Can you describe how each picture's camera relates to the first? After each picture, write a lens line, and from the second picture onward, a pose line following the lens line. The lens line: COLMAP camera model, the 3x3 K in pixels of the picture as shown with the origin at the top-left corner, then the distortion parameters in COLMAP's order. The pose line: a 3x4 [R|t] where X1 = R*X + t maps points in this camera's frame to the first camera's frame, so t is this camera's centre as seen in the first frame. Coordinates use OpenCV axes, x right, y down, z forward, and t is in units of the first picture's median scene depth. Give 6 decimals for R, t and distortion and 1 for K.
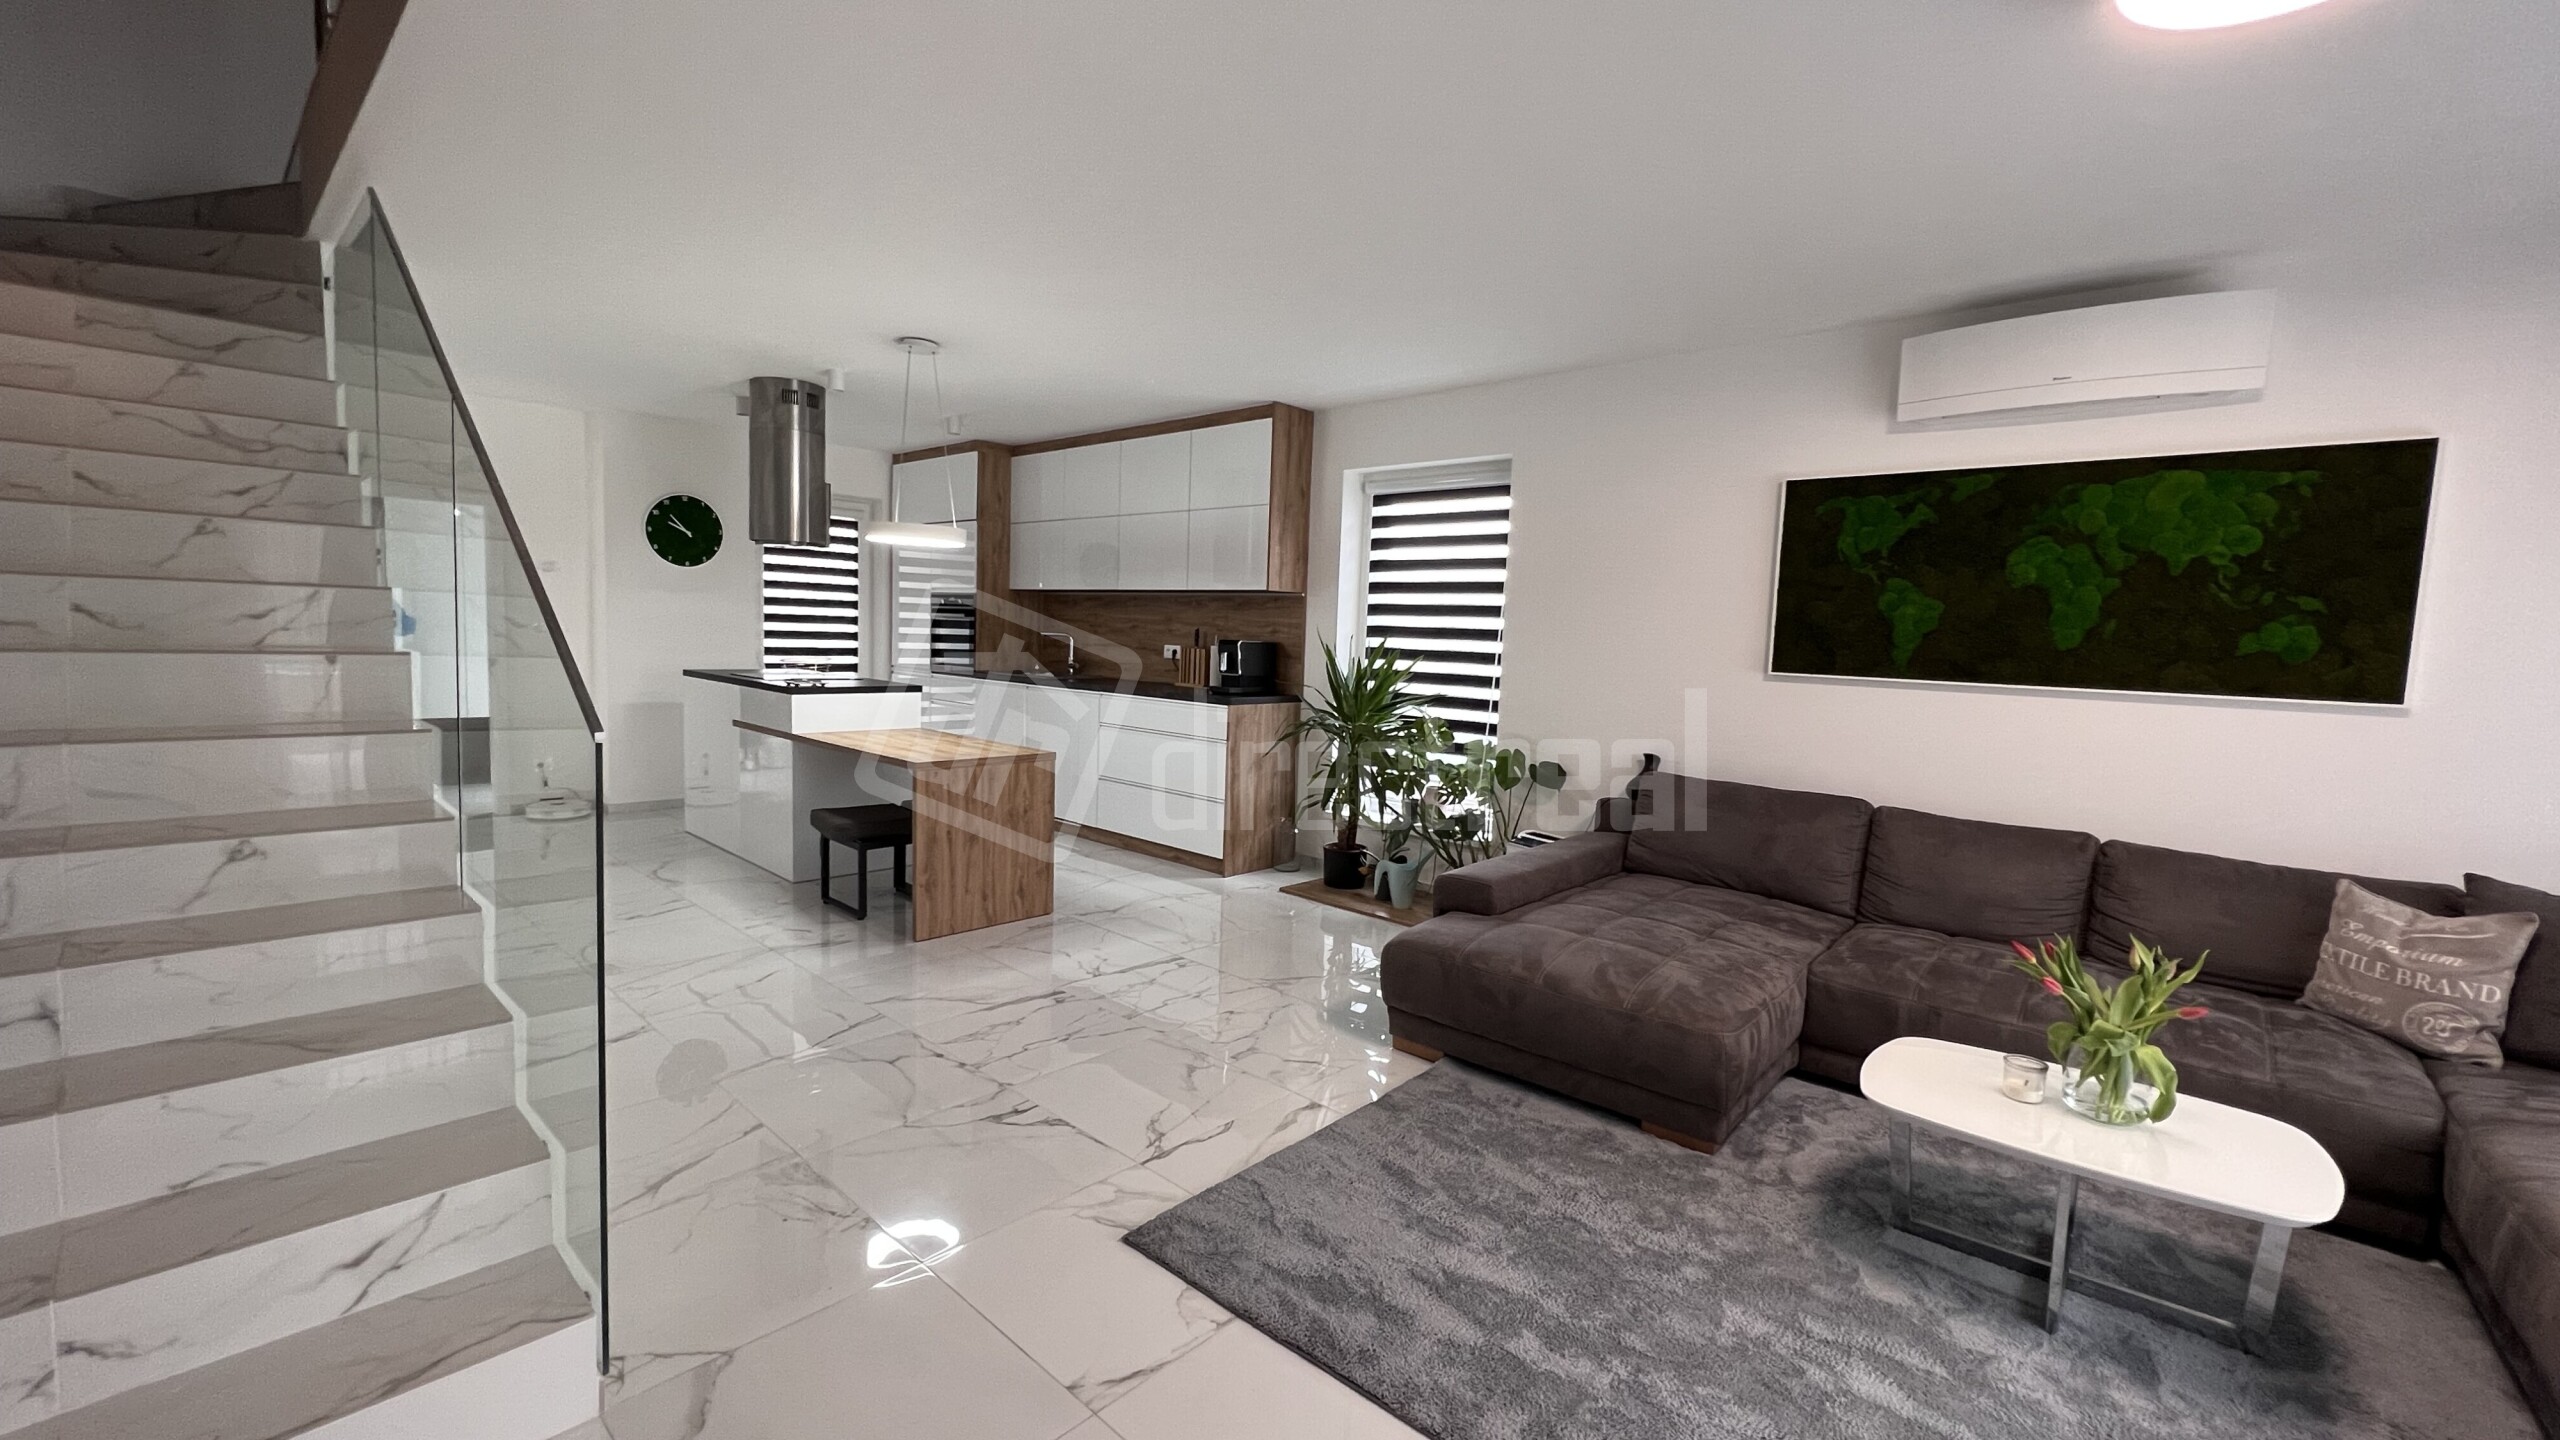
lens RADIAL K [[1025.1, 0, 1273.4], [0, 1025.1, 738.9], [0, 0, 1]] dist [-0.000482, -0.000047]
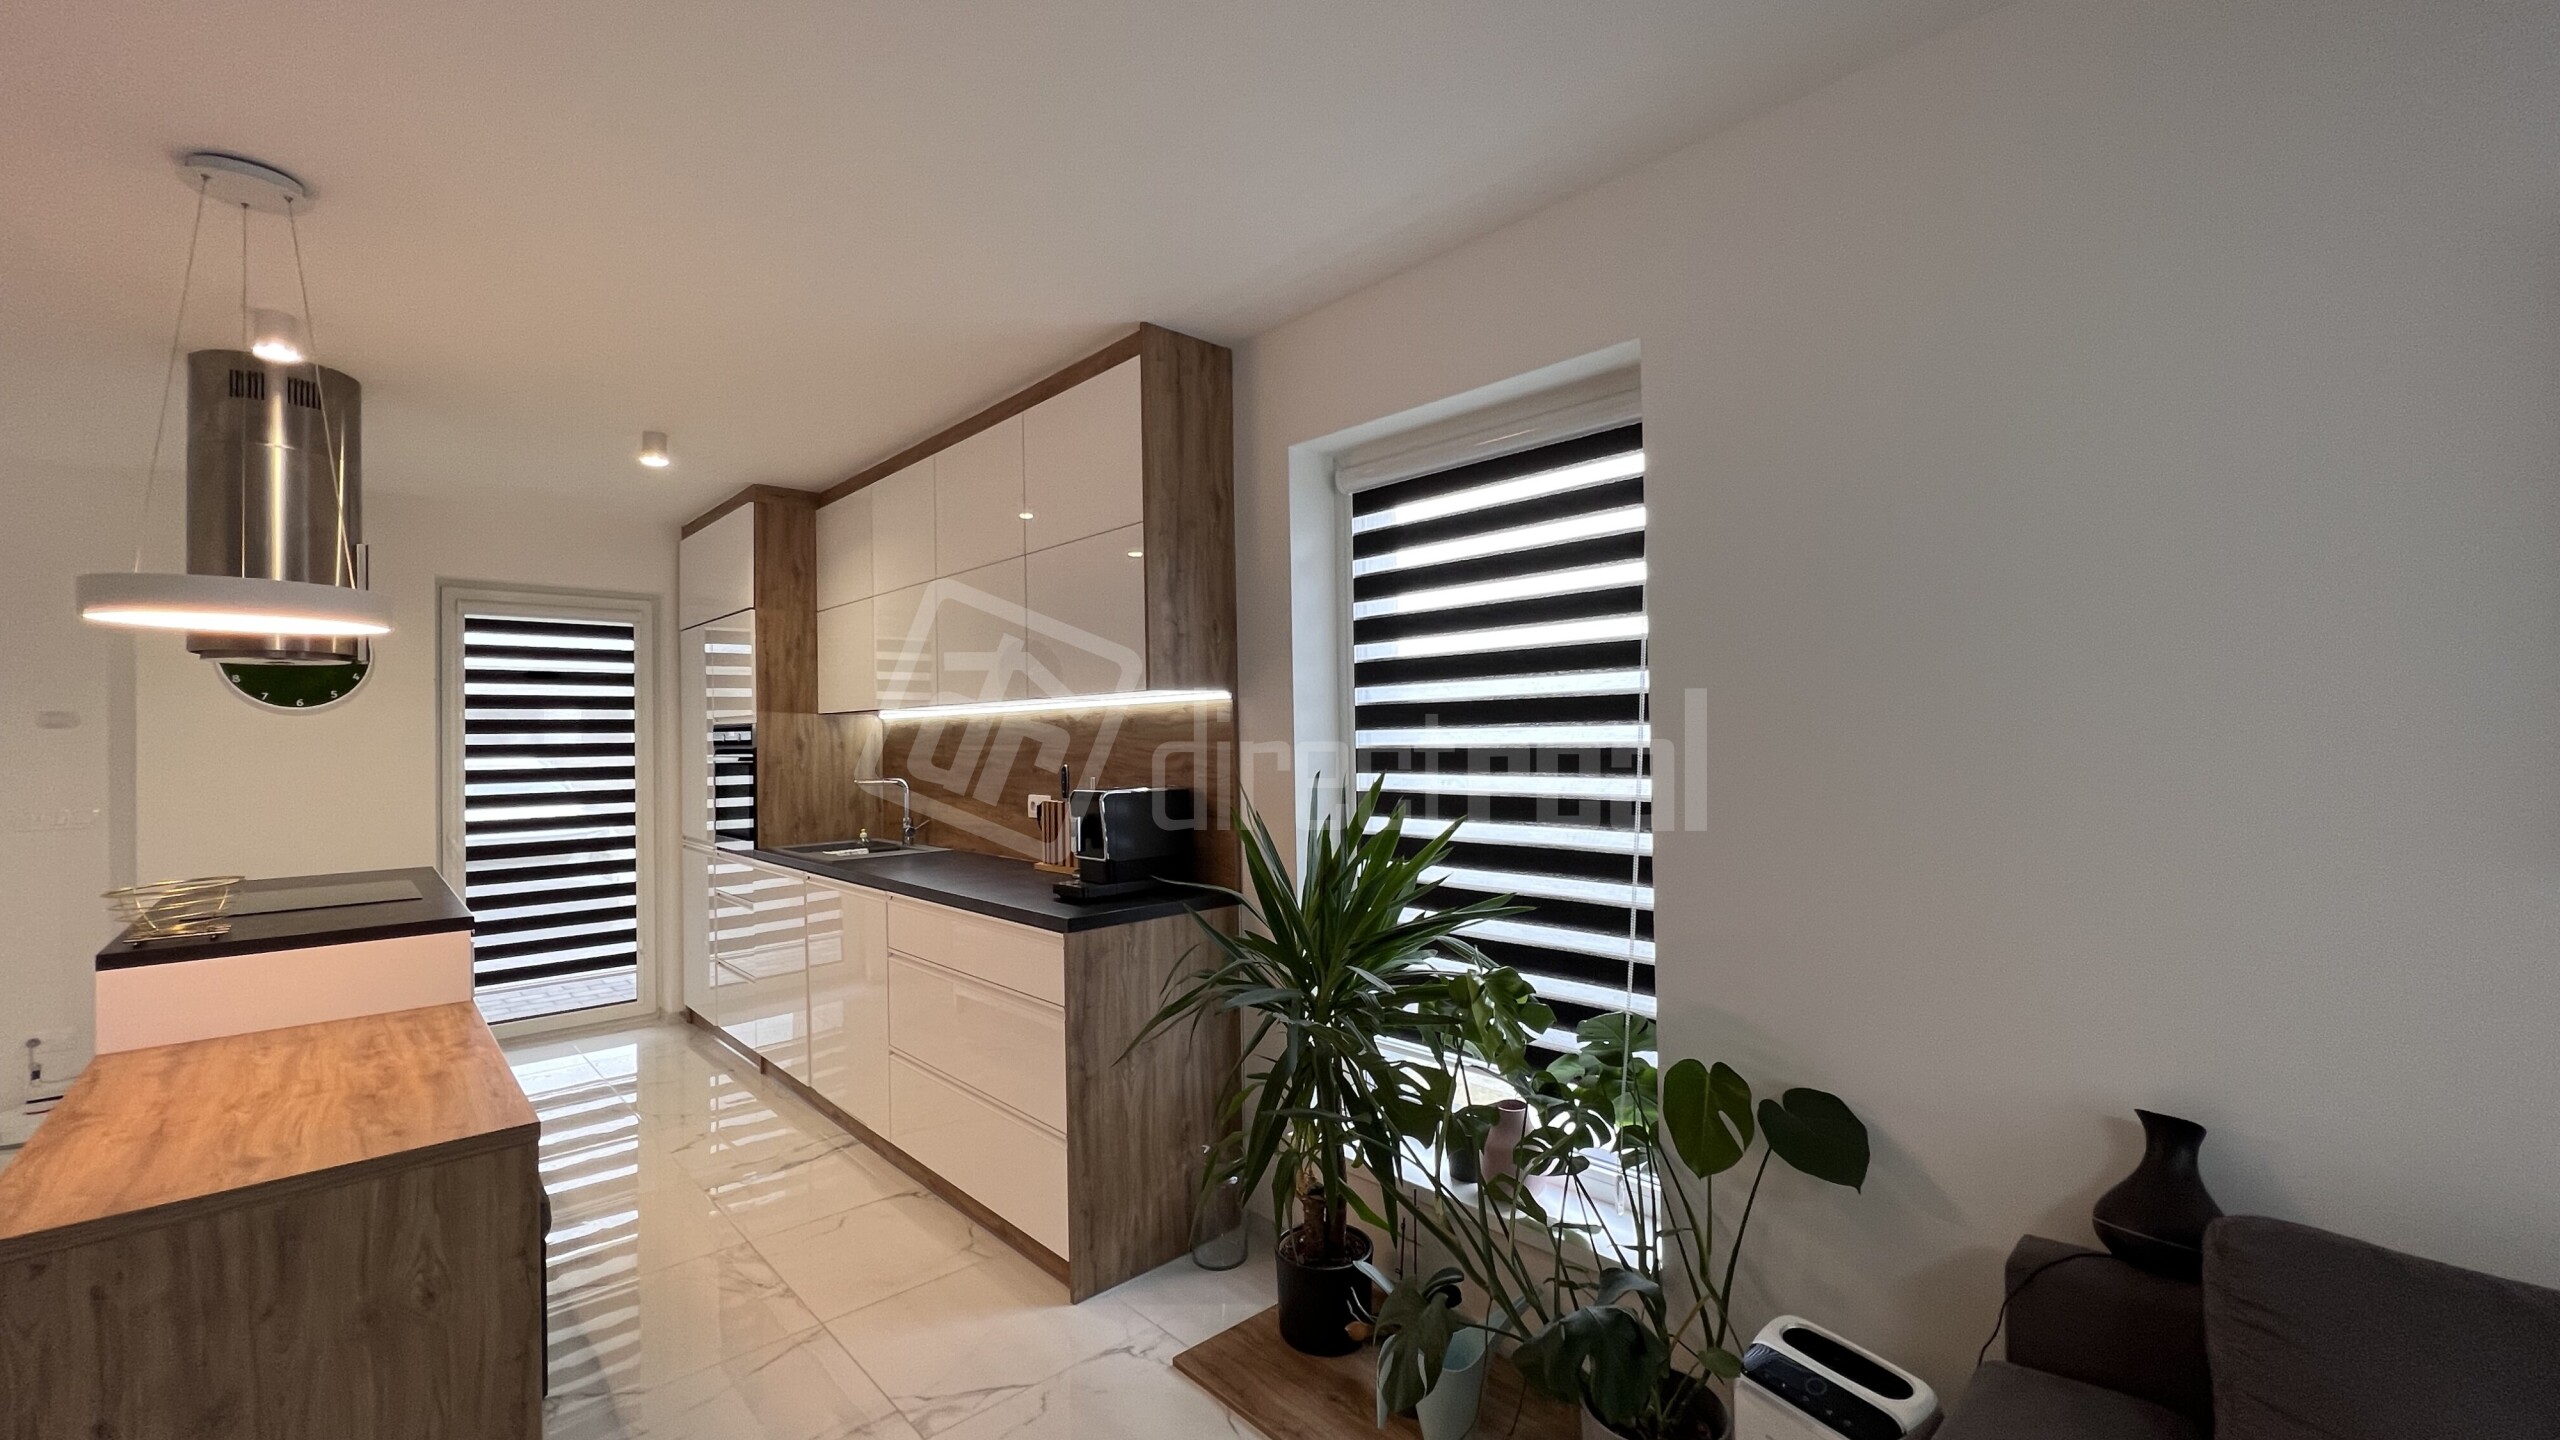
lens RADIAL K [[1027.4, 0, 1271.6], [0, 1027.4, 724.1], [0, 0, 1]] dist [0.001648, 0.000340]
pose [[0.996315, -0.052696, -0.067675, 0.088493], [0.043924, 0.991167, -0.125137, -0.063859], [0.073671, 0.121703, 0.989829, 0.519277]]
